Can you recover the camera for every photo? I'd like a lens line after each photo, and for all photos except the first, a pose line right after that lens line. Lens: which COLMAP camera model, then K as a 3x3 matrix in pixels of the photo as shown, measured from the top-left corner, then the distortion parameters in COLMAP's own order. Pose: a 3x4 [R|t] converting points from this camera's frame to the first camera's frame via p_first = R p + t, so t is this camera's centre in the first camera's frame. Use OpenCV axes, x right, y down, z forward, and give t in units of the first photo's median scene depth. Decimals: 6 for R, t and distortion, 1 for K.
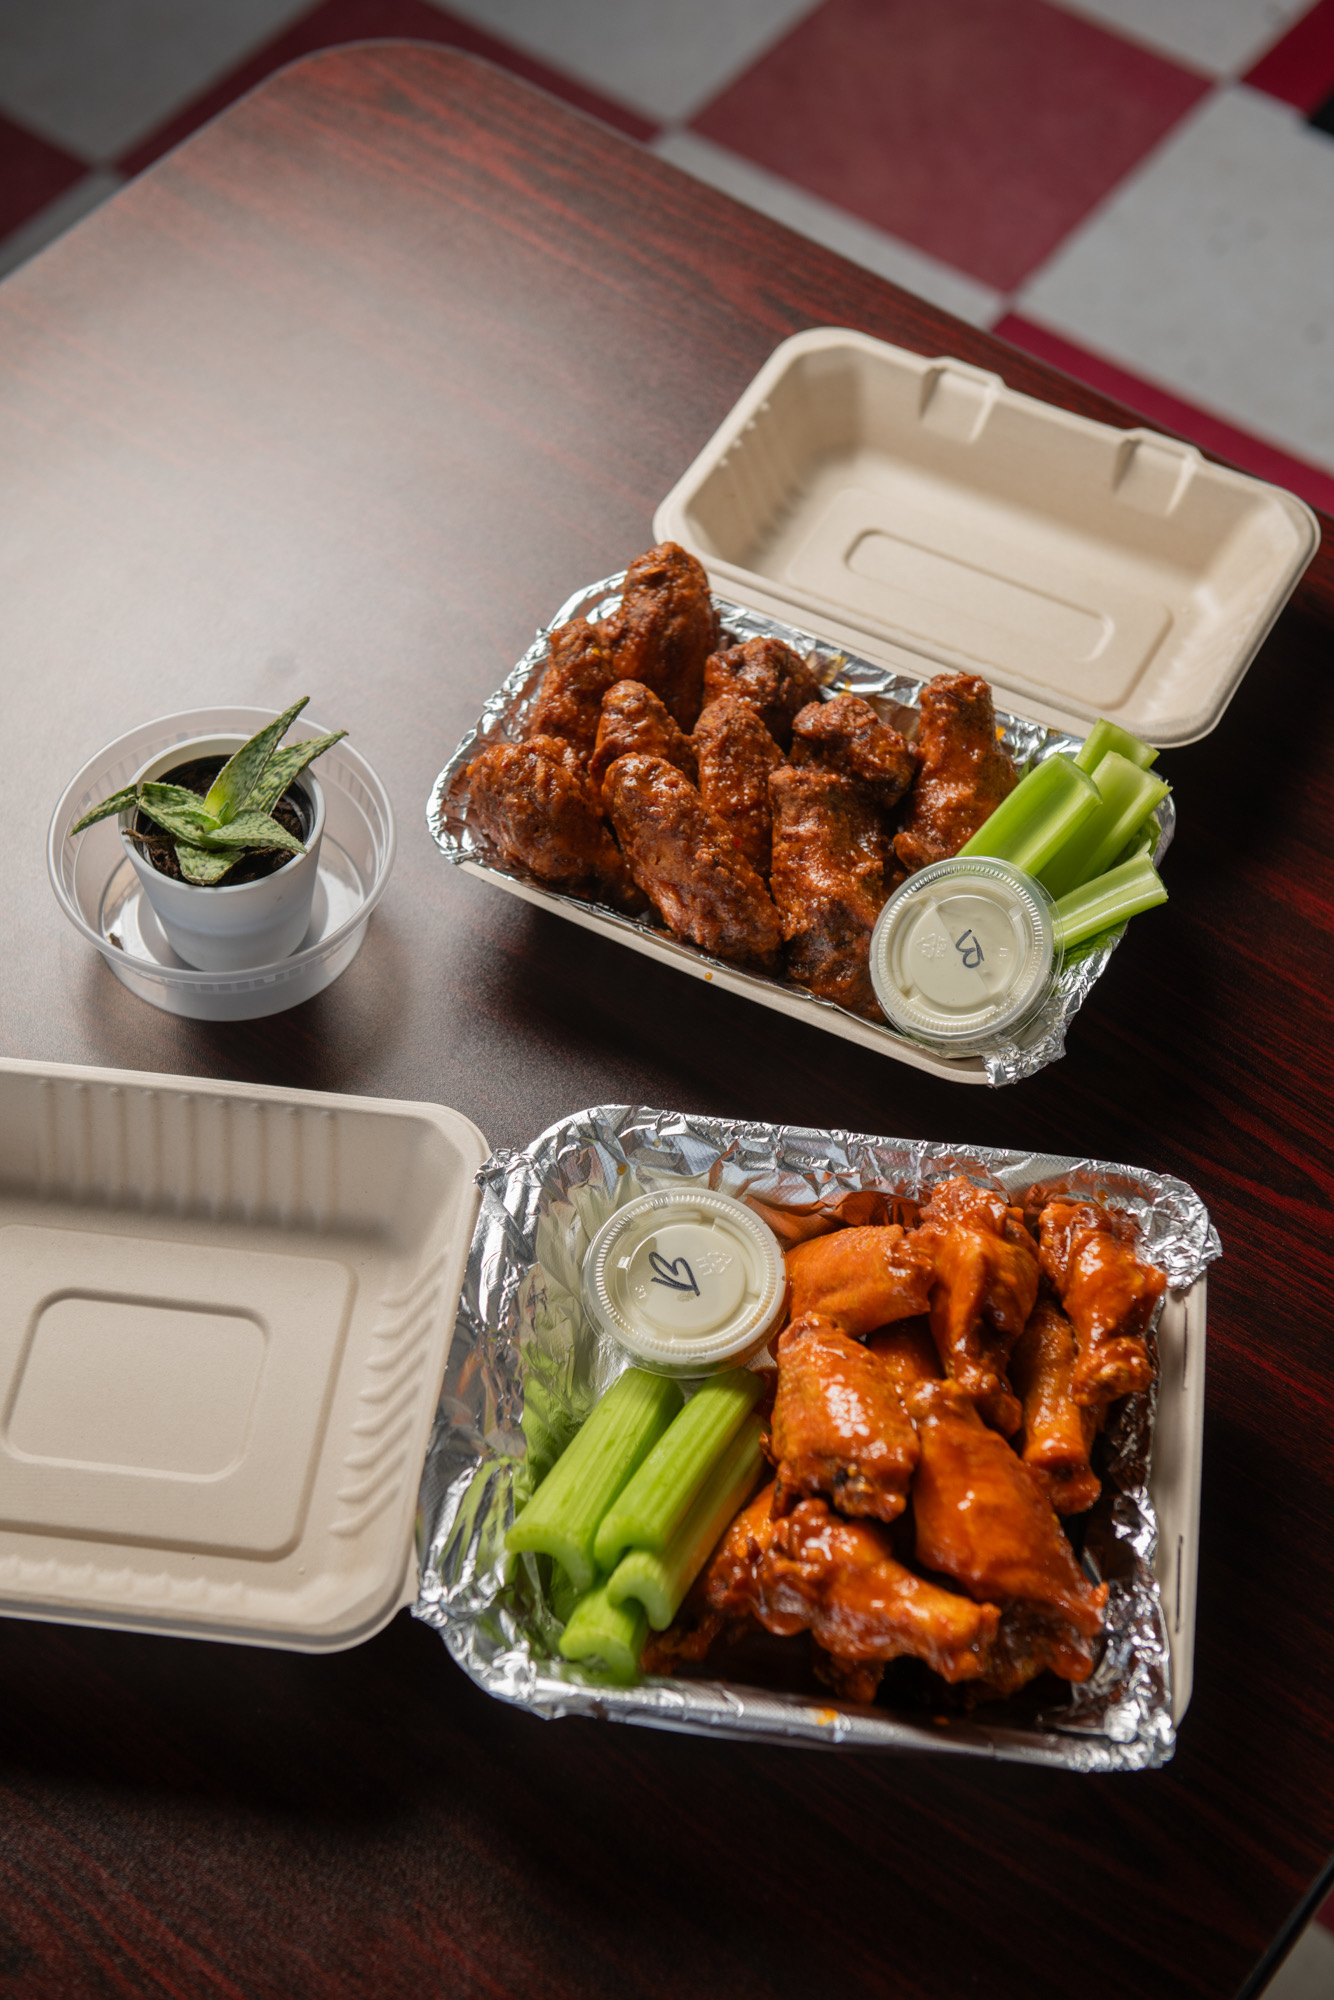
lens RADIAL K [[3163.0, 0, 667.0], [0, 3163.0, 1000.0], [0, 0, 1]] dist [0.005829, -0.059617]
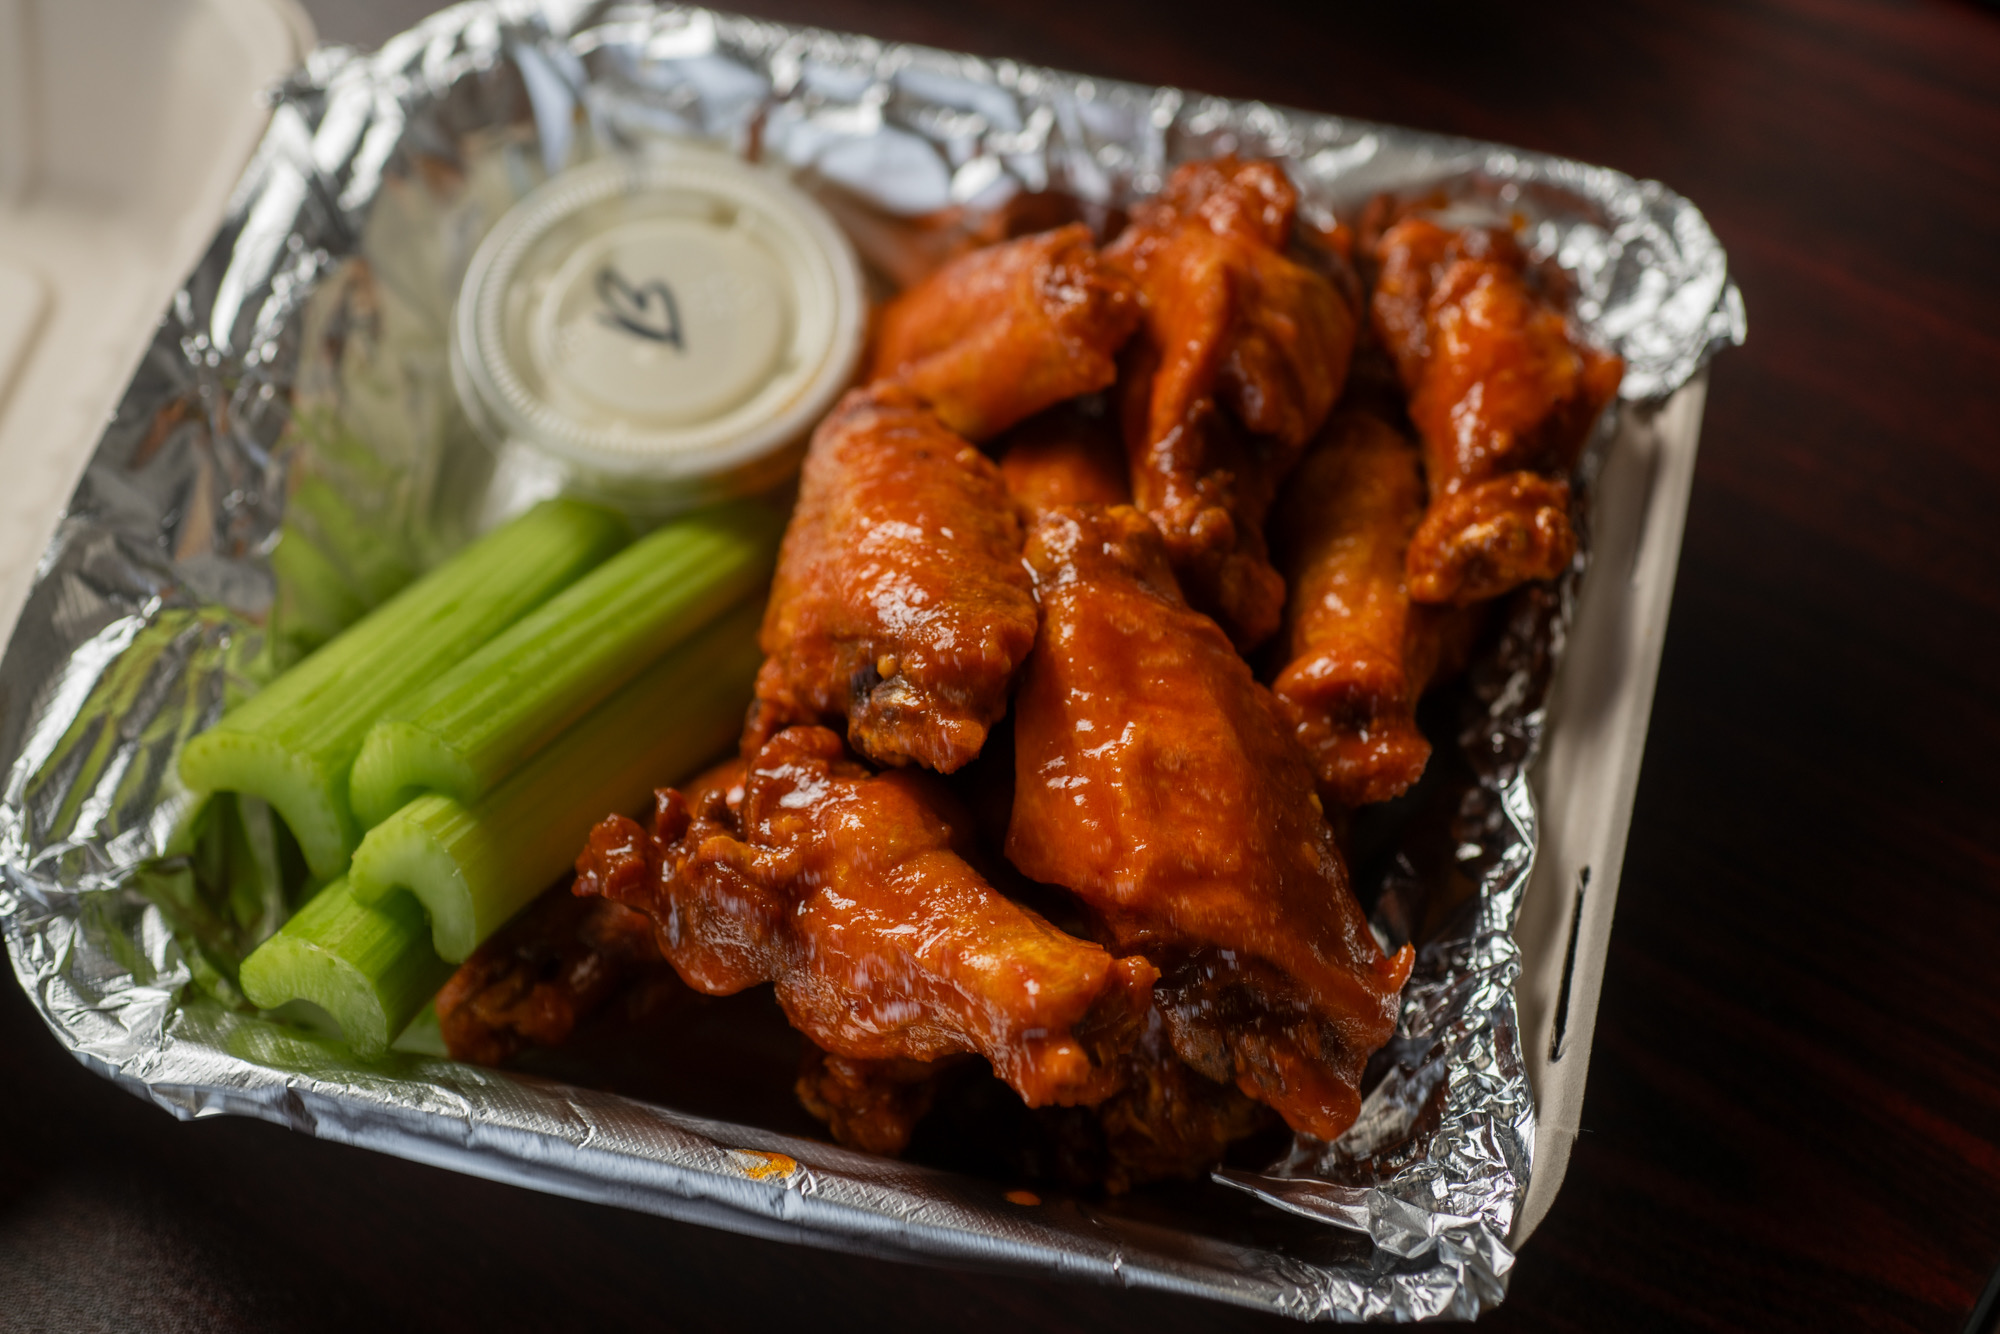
lens RADIAL K [[3970.7, 0, 1000.0], [0, 3970.7, 667.0], [0, 0, 1]] dist [-0.030518, -0.153842]
pose [[0.994509, 0.070541, -0.077302, 0.119455], [-0.067596, 0.996908, 0.040071, 0.122026], [0.079889, -0.034626, 0.996202, 0.402606]]
